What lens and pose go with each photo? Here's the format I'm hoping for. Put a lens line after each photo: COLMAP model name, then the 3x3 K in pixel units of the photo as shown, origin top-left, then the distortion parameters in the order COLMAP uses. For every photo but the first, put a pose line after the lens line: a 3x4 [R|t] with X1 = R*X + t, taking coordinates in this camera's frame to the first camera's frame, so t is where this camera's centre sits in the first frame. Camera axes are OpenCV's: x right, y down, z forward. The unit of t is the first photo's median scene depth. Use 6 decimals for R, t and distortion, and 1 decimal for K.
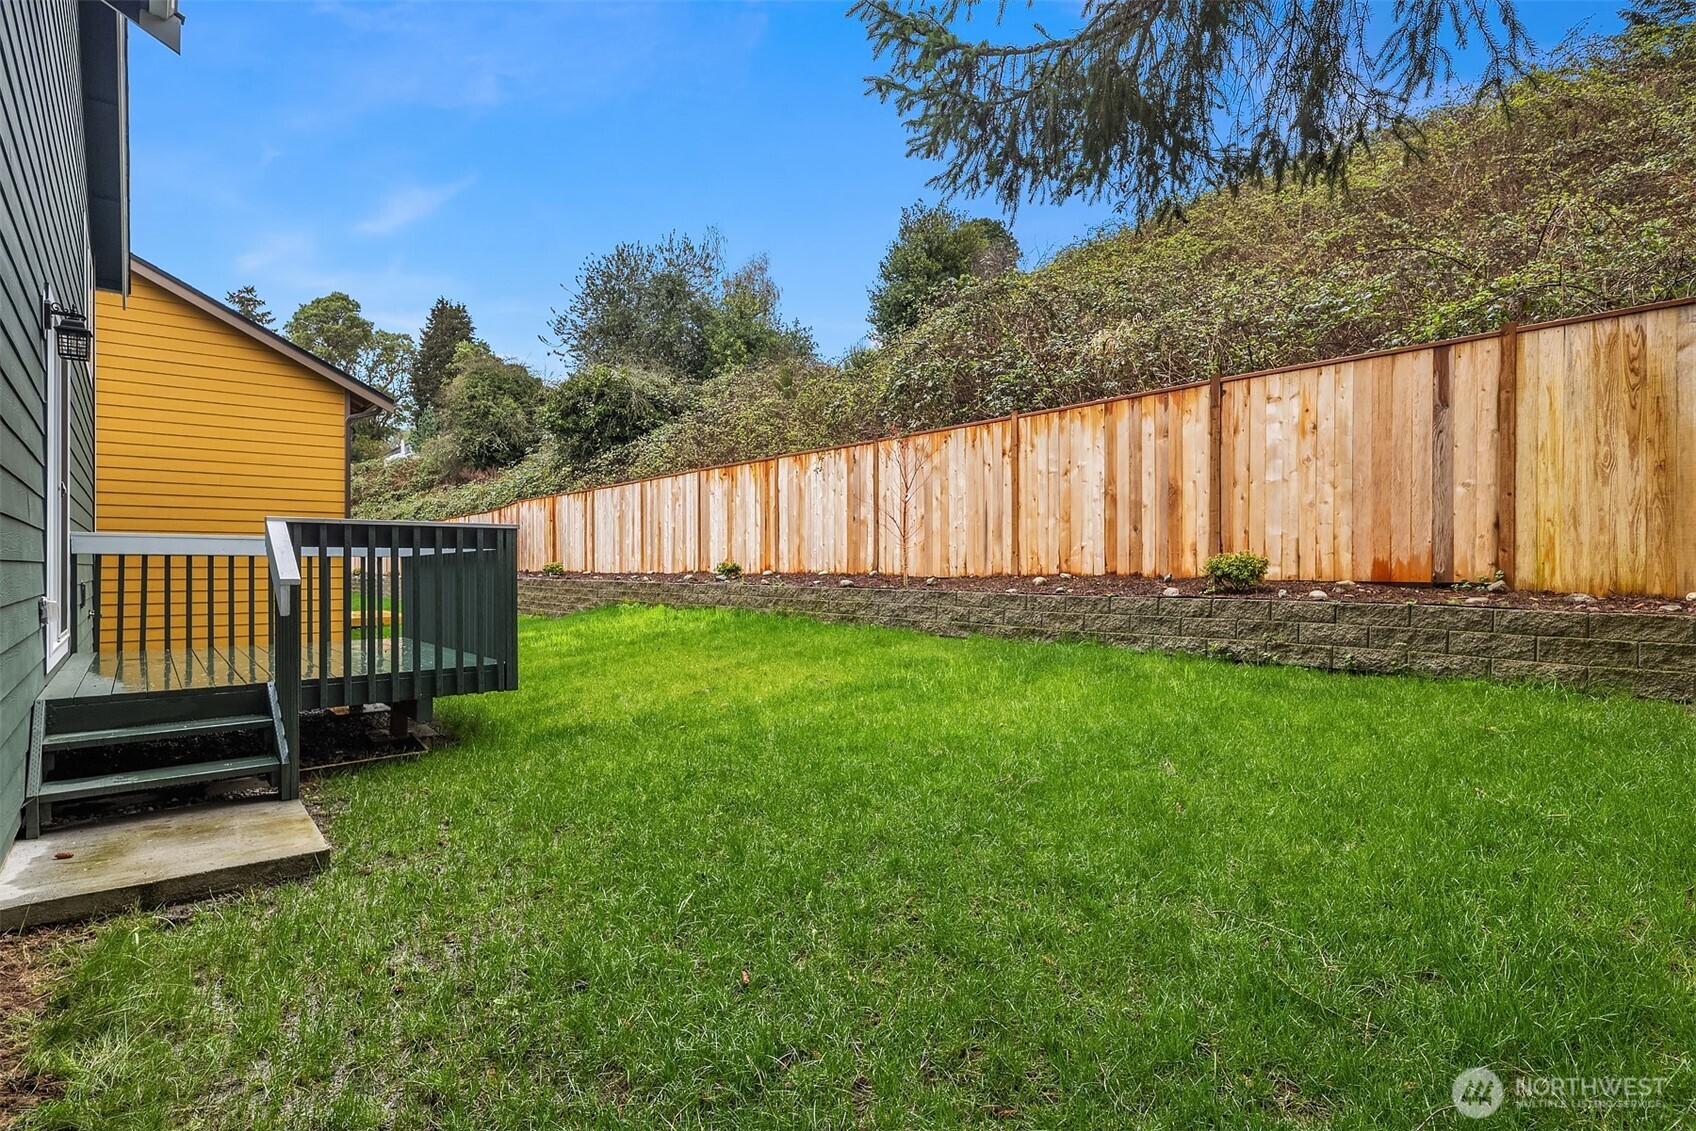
lens RADIAL K [[826.7, 0, 846.6], [0, 826.7, 563.7], [0, 0, 1]] dist [0.009788, -0.006507]
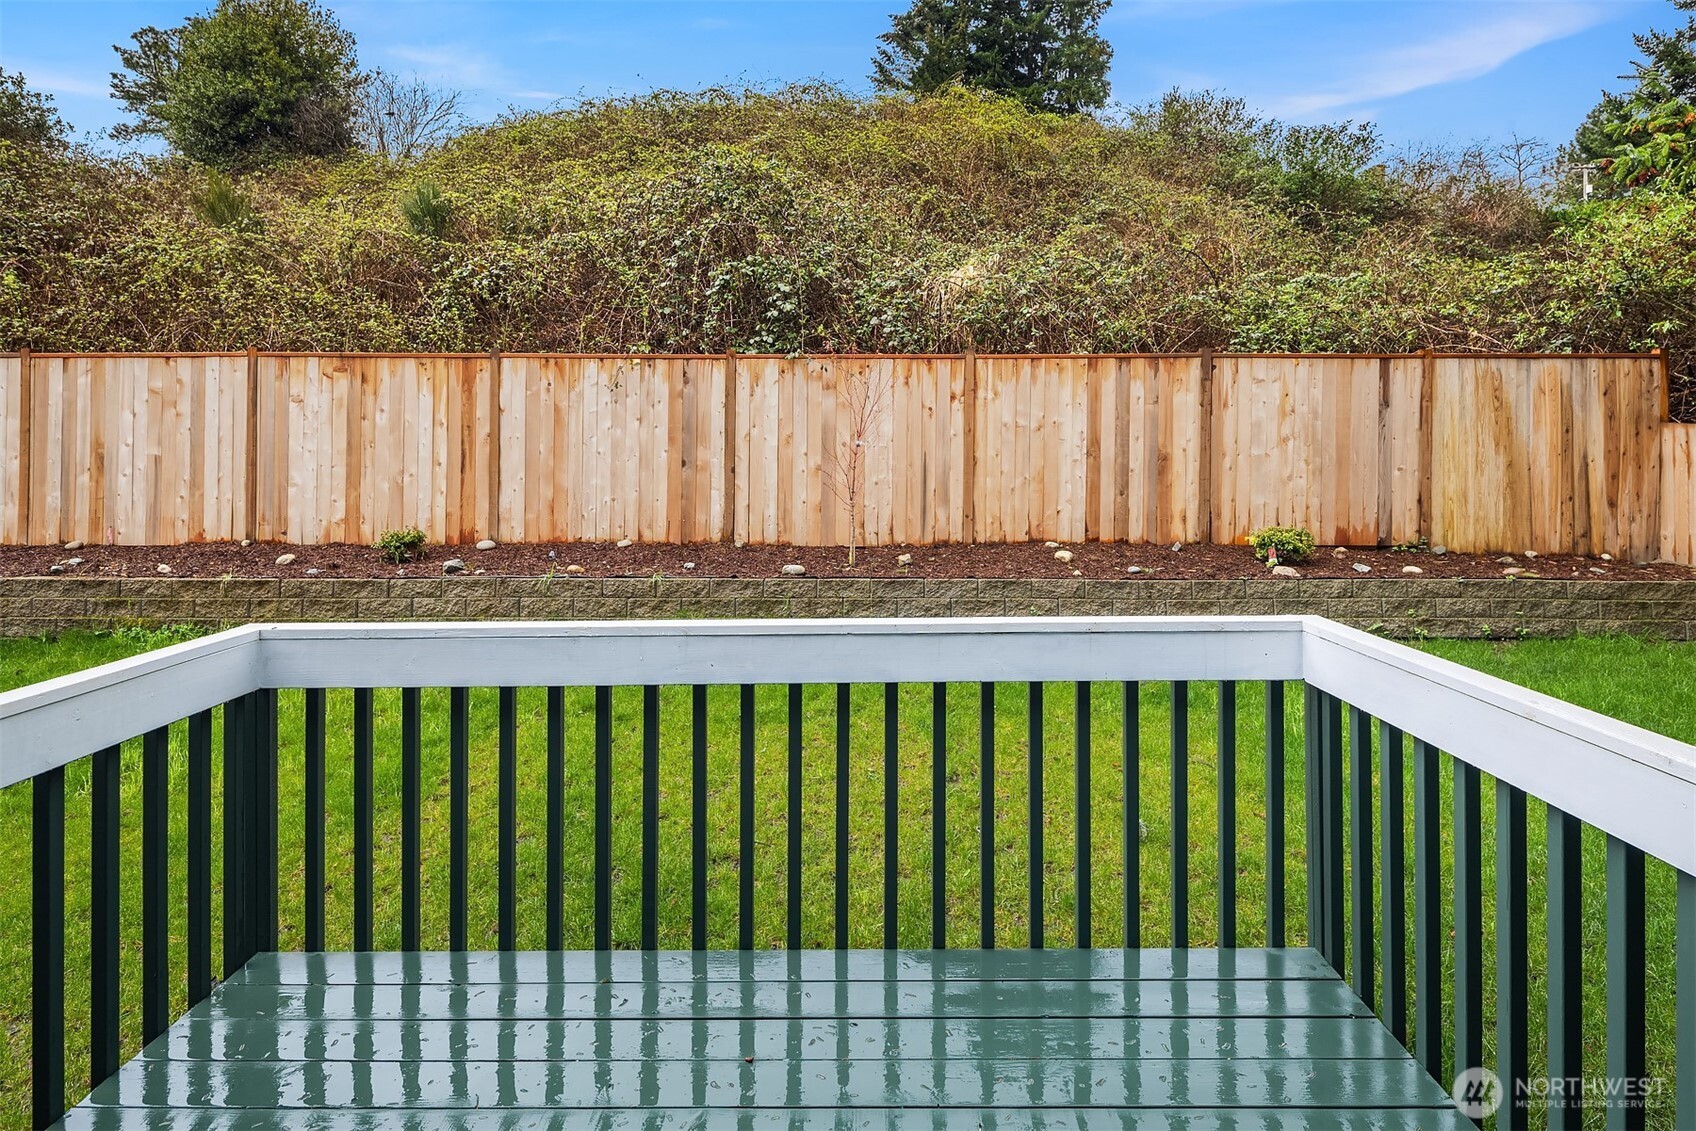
lens RADIAL K [[826.7, 0, 848.3], [0, 826.7, 556.0], [0, 0, 1]] dist [0.009788, -0.006507]
pose [[0.656824, -0.007089, 0.754011, -0.599019], [-0.004102, 0.999907, 0.012974, 0.019715], [-0.754033, -0.011615, 0.656734, 0.612884]]
